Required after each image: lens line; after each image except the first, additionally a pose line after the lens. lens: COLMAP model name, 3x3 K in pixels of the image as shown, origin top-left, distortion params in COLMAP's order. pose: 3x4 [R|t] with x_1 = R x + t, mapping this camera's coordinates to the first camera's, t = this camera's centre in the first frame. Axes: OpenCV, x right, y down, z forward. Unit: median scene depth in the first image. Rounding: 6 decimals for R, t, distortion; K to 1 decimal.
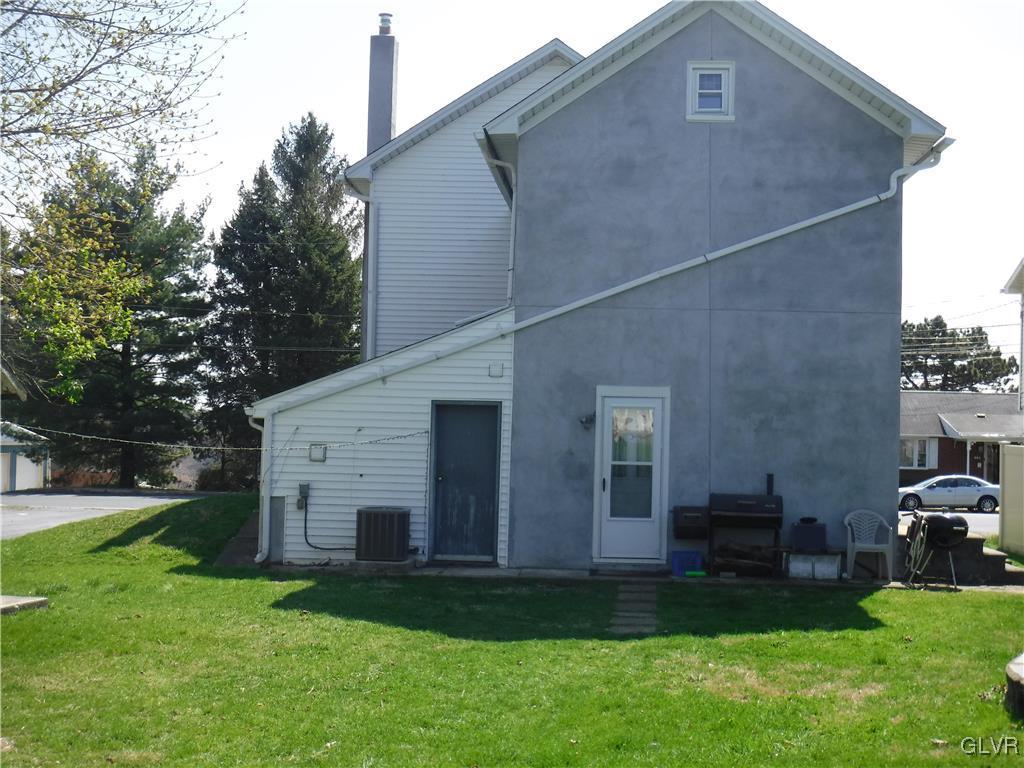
lens RADIAL K [[1159.6, 0, 512.0], [0, 1159.6, 384.0], [0, 0, 1]] dist [-0.079549, -0.003624]
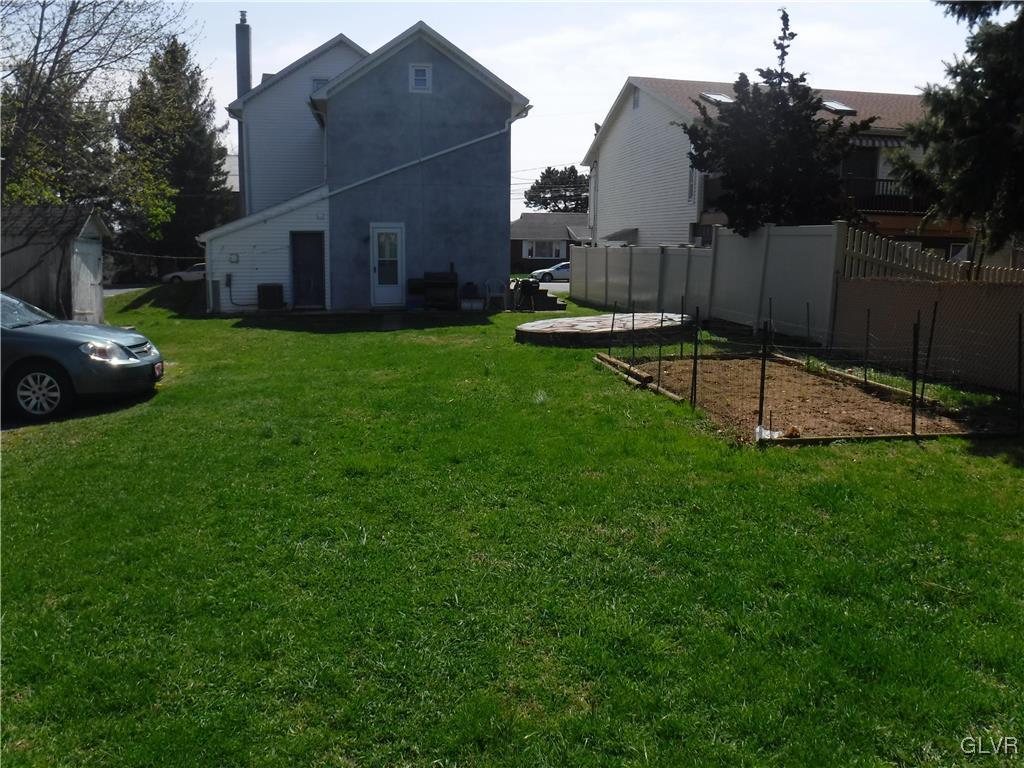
lens RADIAL K [[835.9, 0, 512.0], [0, 835.9, 384.0], [0, 0, 1]] dist [-0.071311, -0.002942]
pose [[0.970048, -0.058298, 0.235816, -0.049633], [0.005786, 0.976044, 0.217497, -0.039524], [-0.242846, -0.209618, 0.947146, -0.555180]]
